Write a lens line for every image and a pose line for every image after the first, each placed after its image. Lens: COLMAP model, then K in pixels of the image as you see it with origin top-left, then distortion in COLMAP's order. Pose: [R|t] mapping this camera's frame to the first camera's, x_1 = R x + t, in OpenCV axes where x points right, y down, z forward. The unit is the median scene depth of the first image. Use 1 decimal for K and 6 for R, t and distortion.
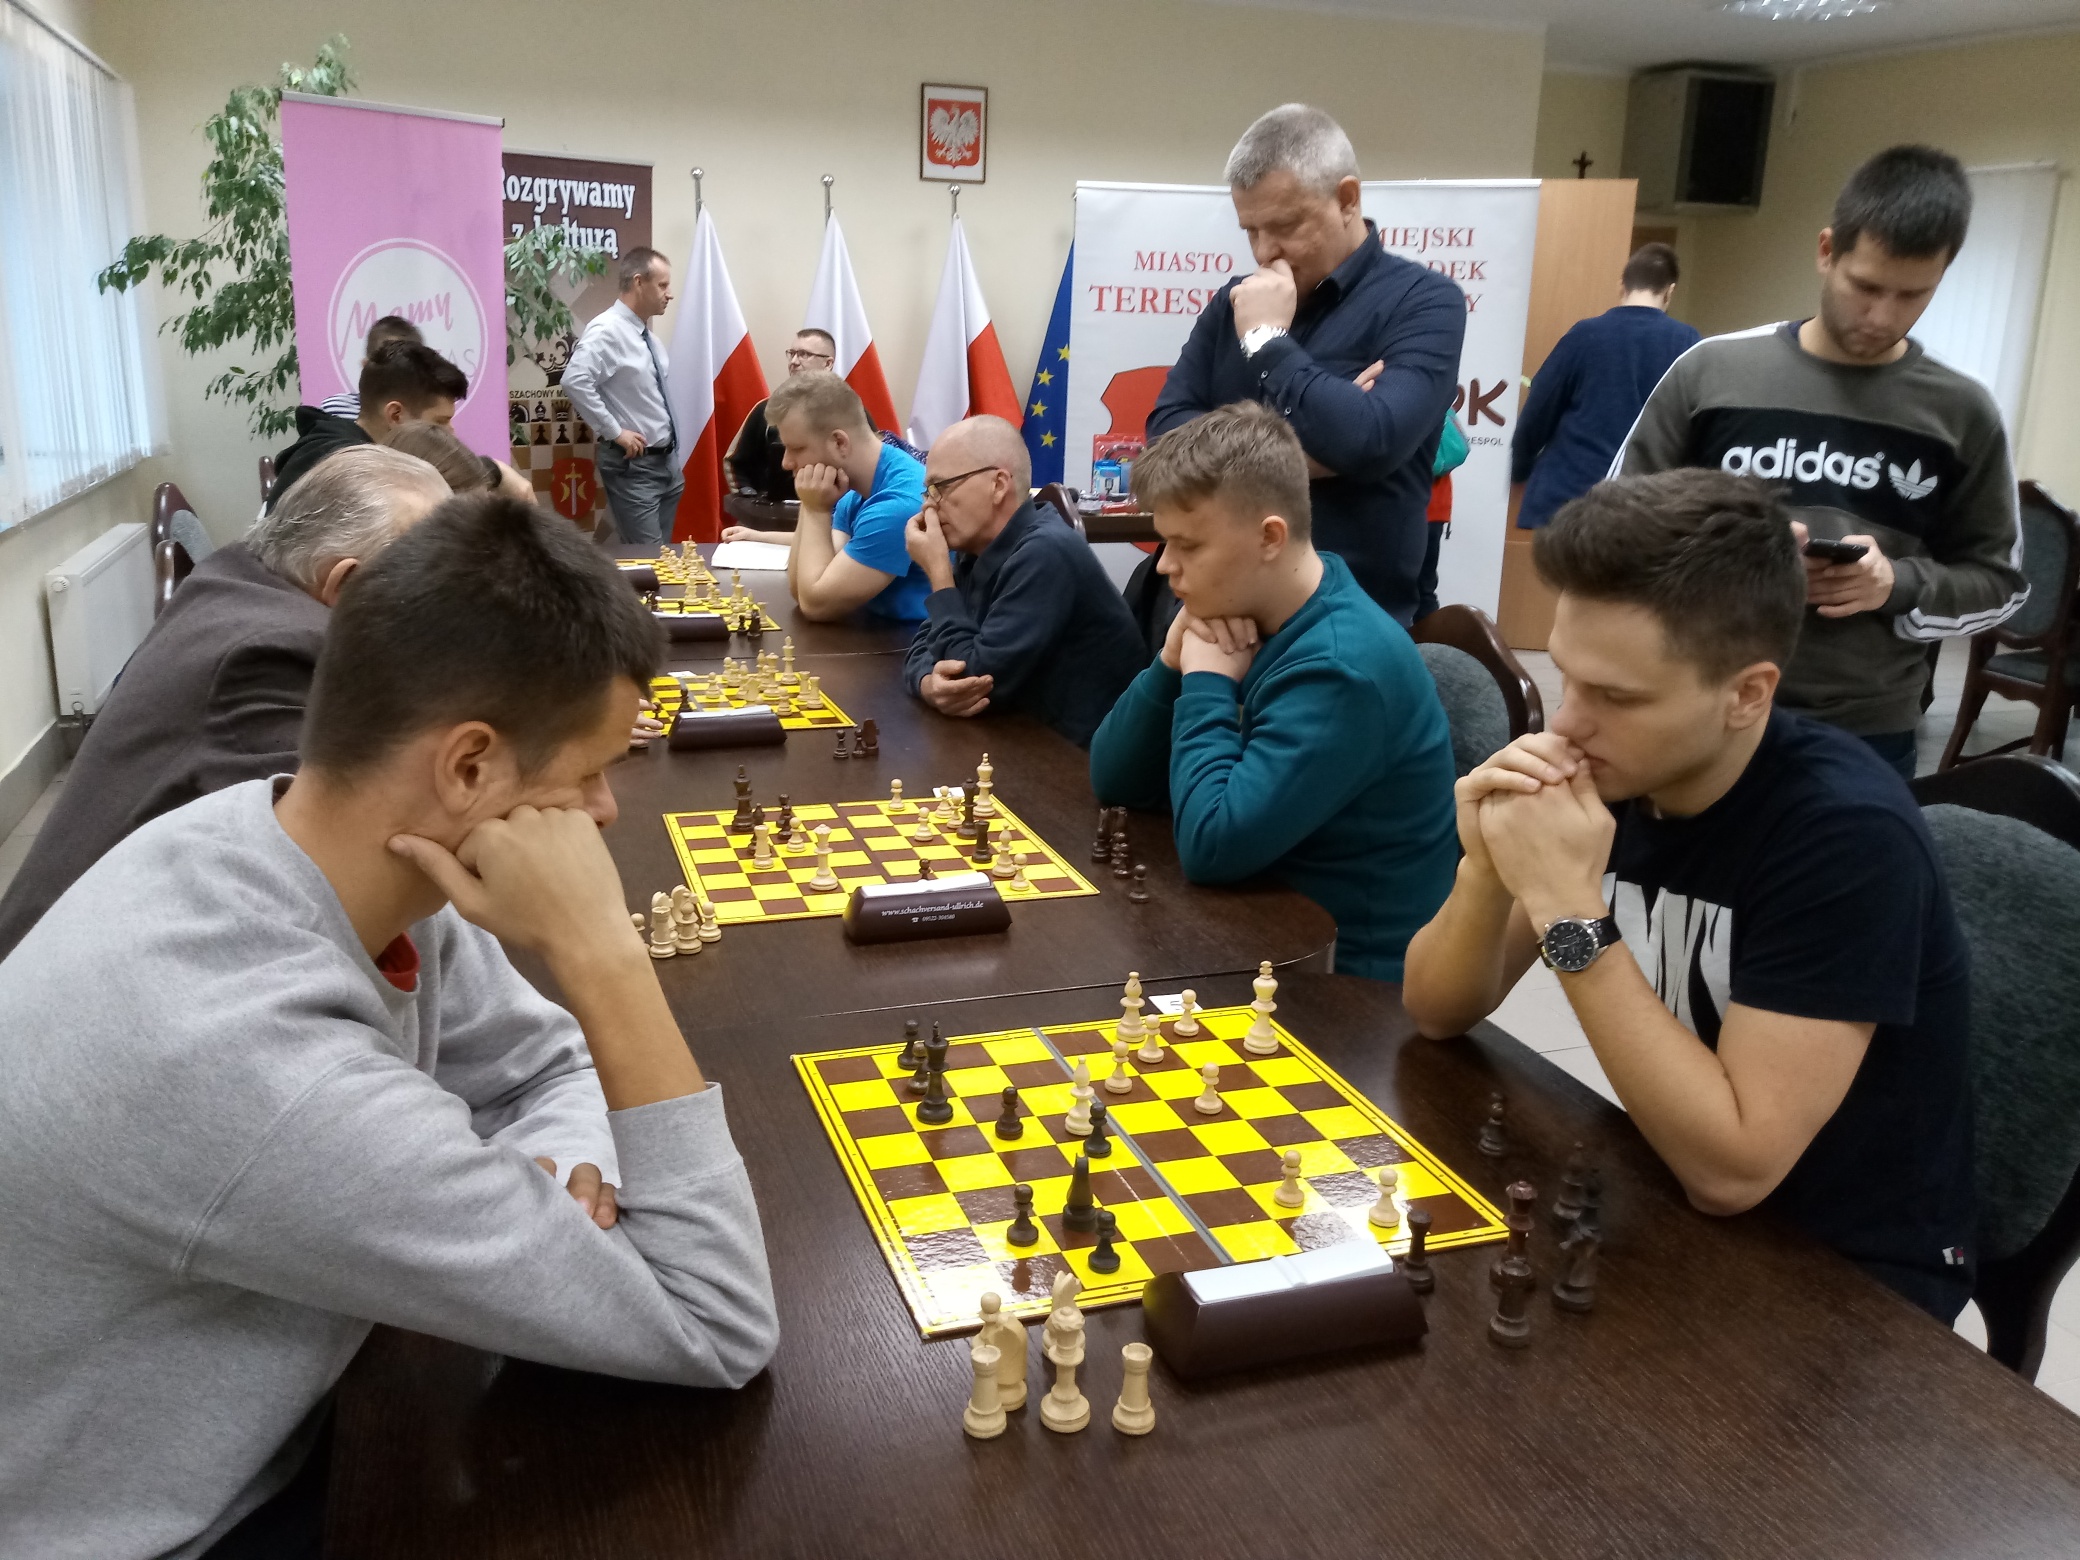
lens RADIAL K [[1655.0, 0, 1041.8], [0, 1655.0, 809.4], [0, 0, 1]] dist [0.032909, -0.067674]
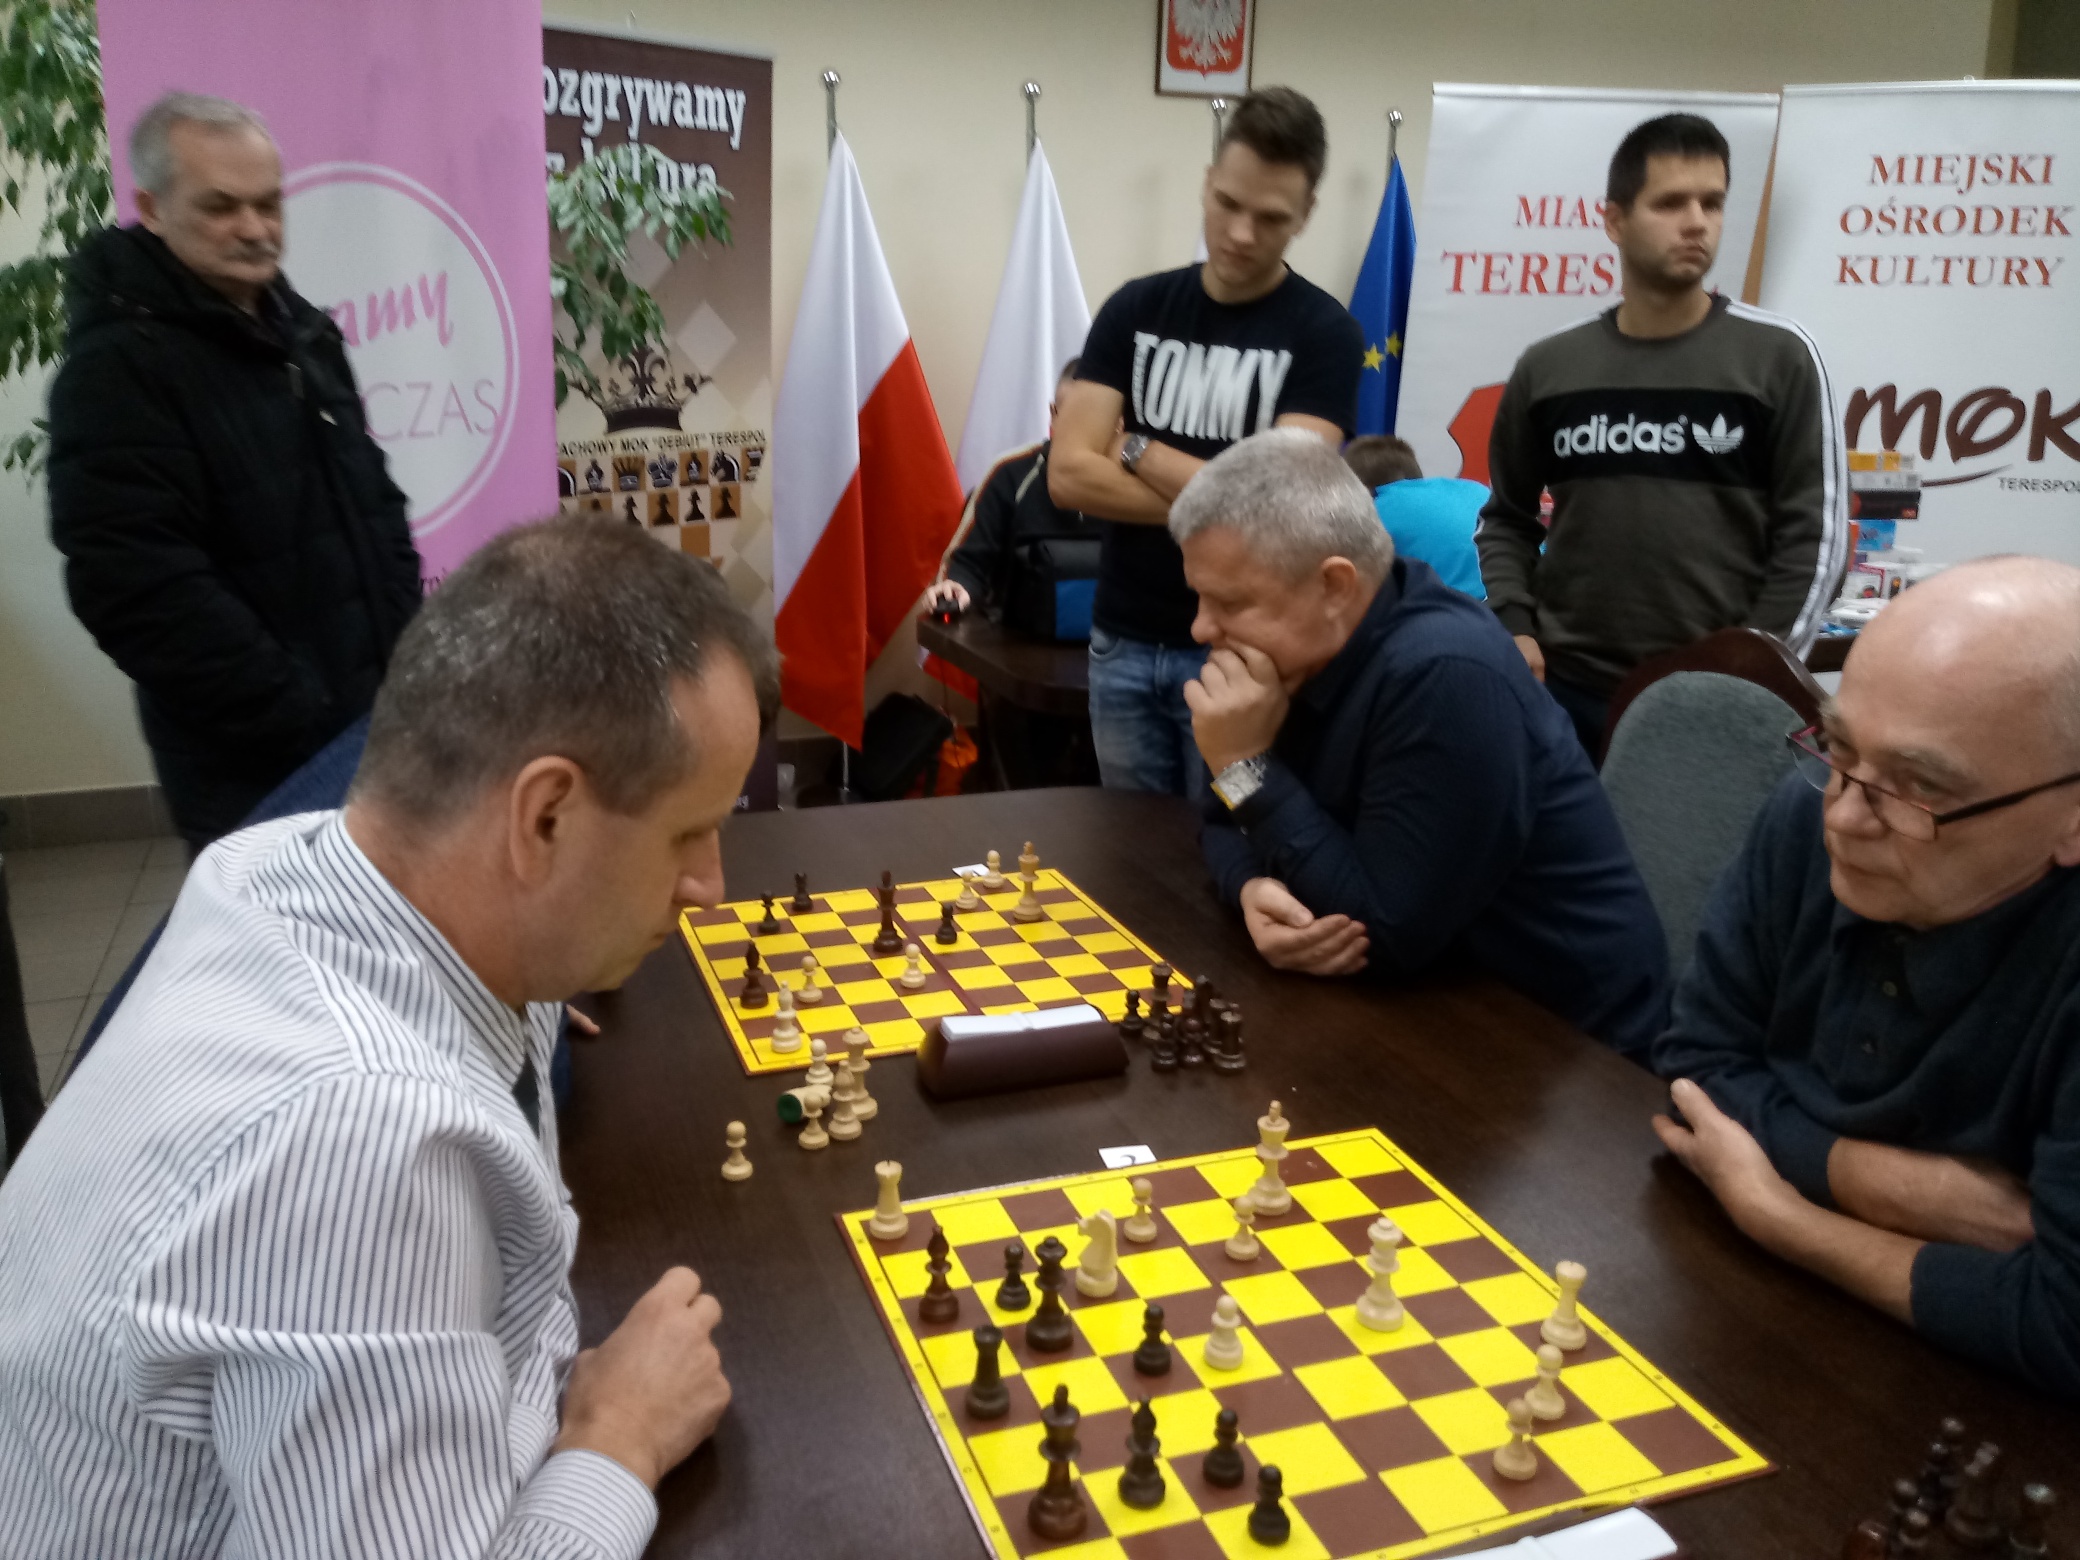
lens RADIAL K [[1655.0, 0, 1041.8], [0, 1655.0, 809.4], [0, 0, 1]] dist [0.032909, -0.067674]
pose [[0.999571, -0.022140, 0.019196, -0.156156], [0.022040, 0.999742, 0.005409, -0.120527], [-0.019311, -0.004984, 0.999801, 0.404333]]
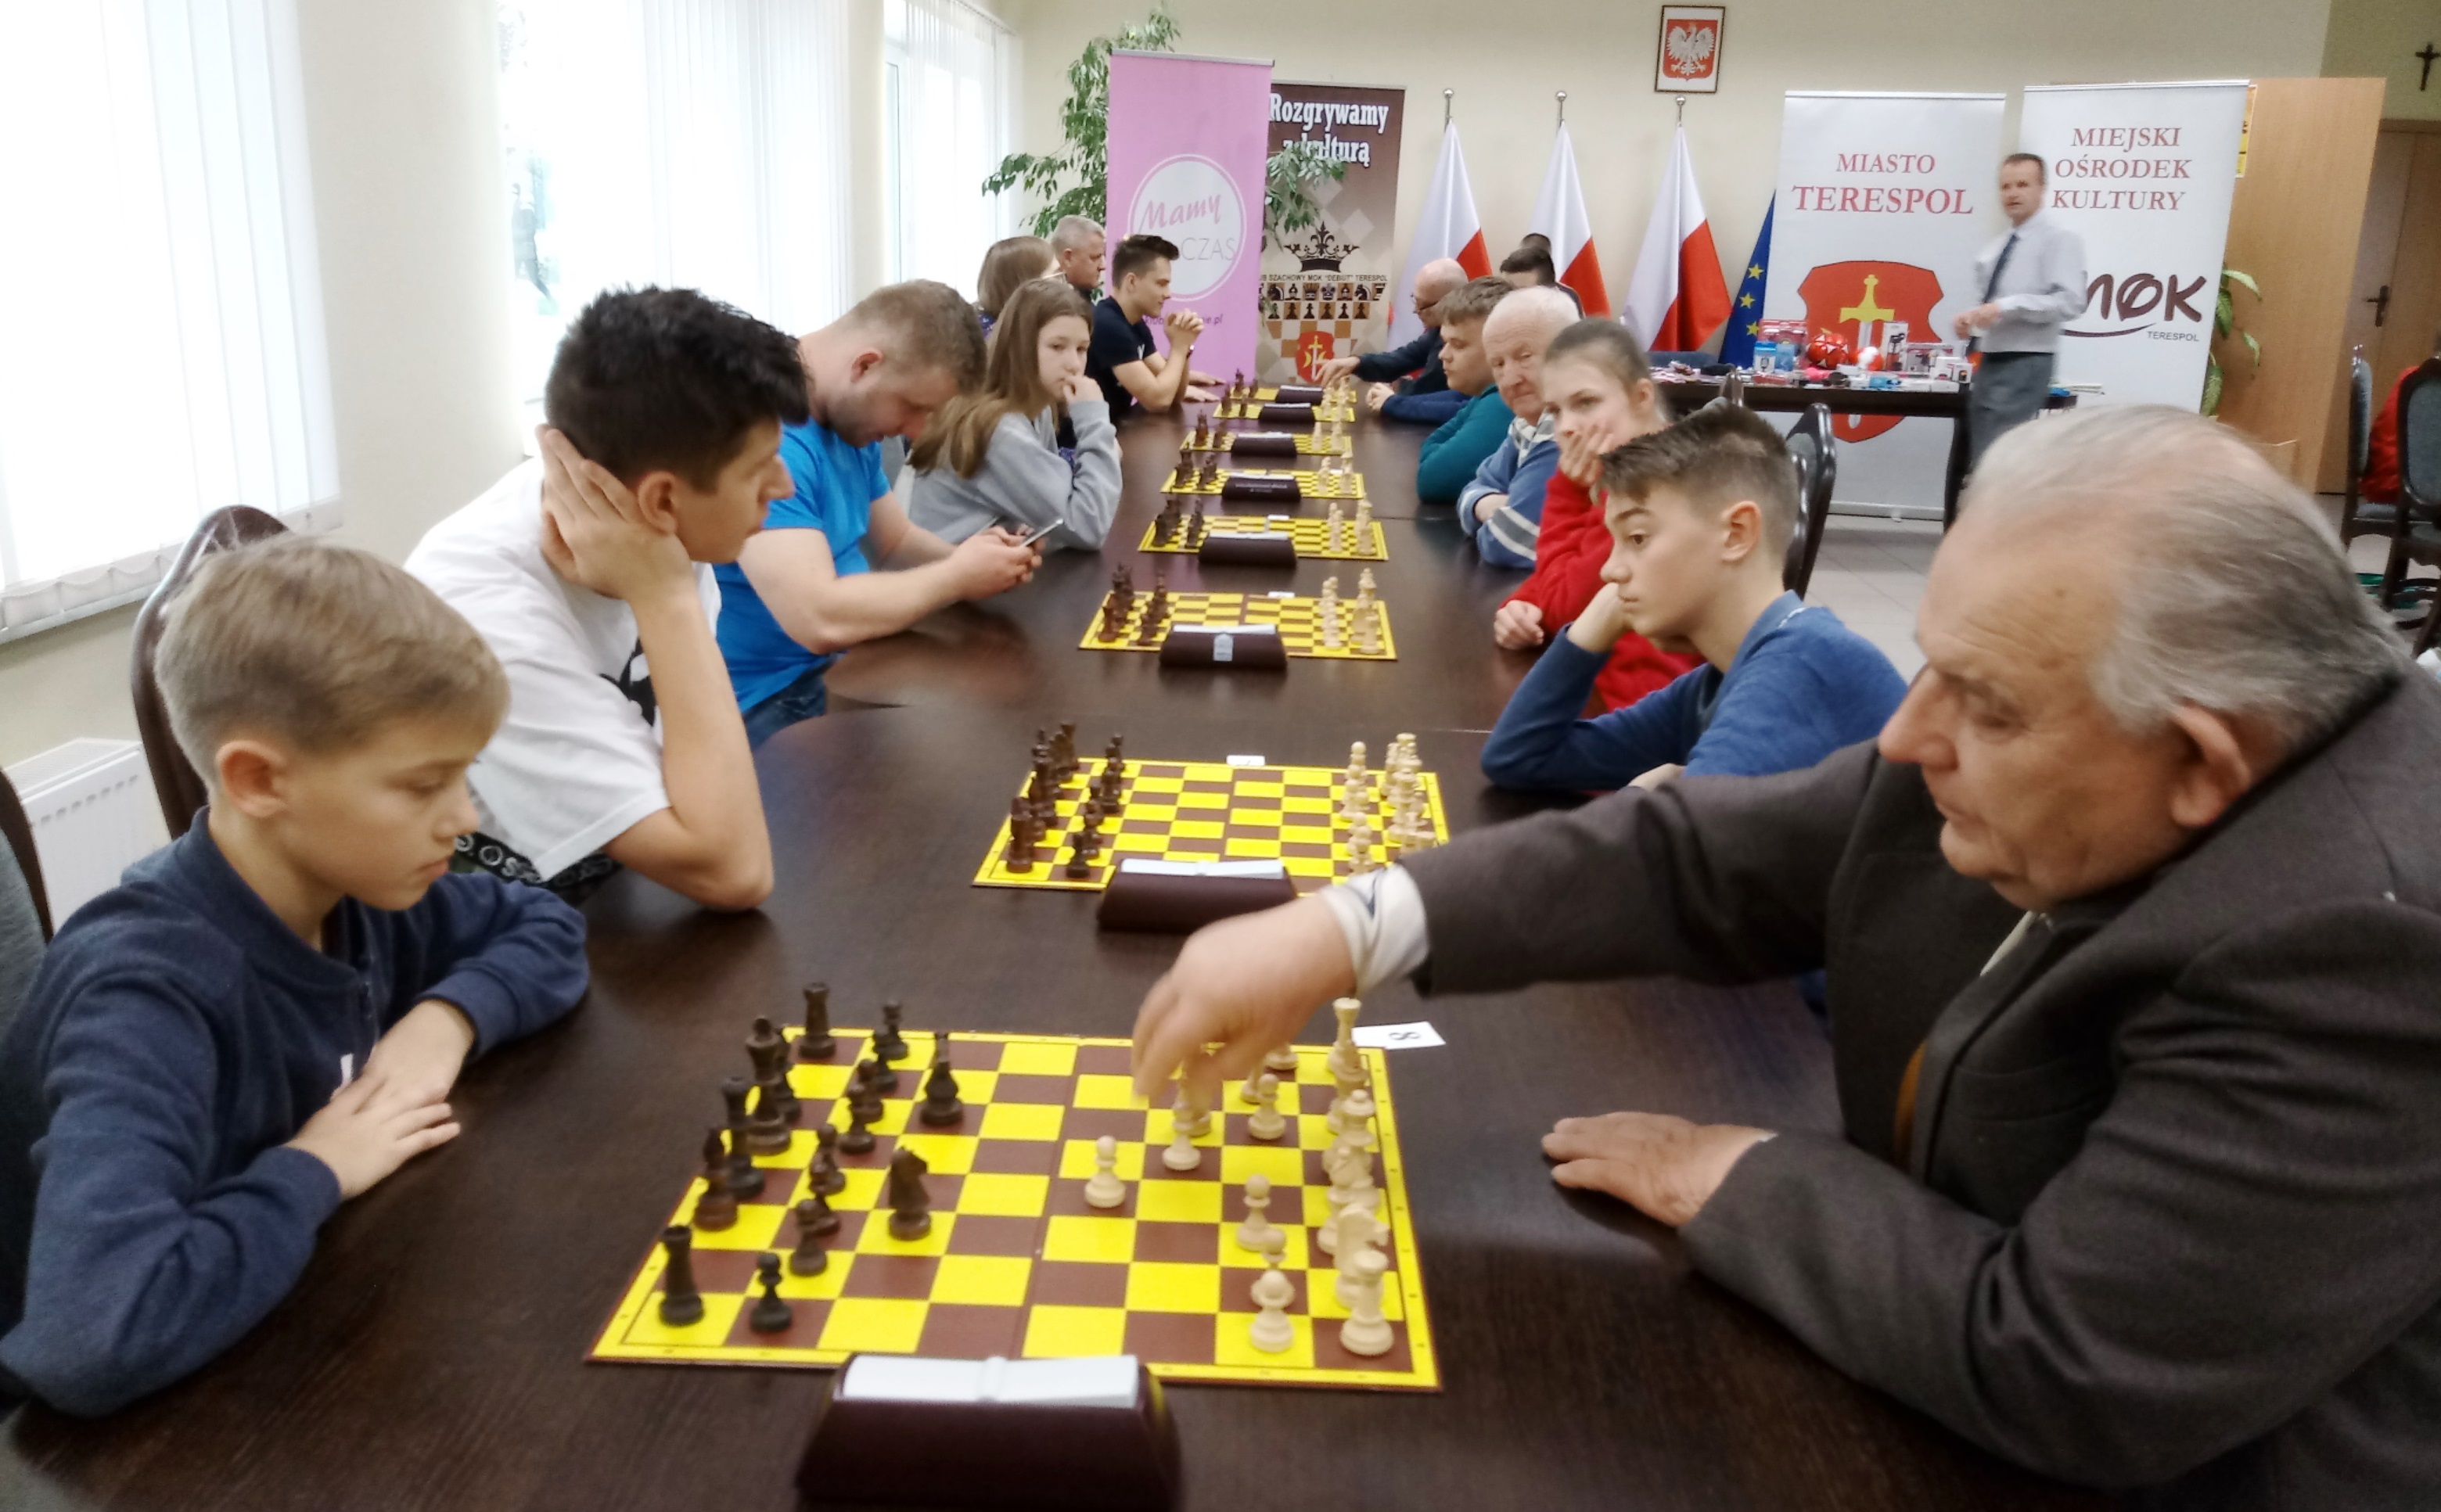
lens RADIAL K [[1964.6, 0, 1218.6], [0, 1964.6, 791.5], [0, 0, 1]] dist [0.002715, -0.012655]
pose [[0.922729, 0.106217, -0.370527, 0.220902], [-0.110086, 0.993864, 0.010757, 0.115694], [0.369396, 0.030864, 0.928760, -0.350122]]
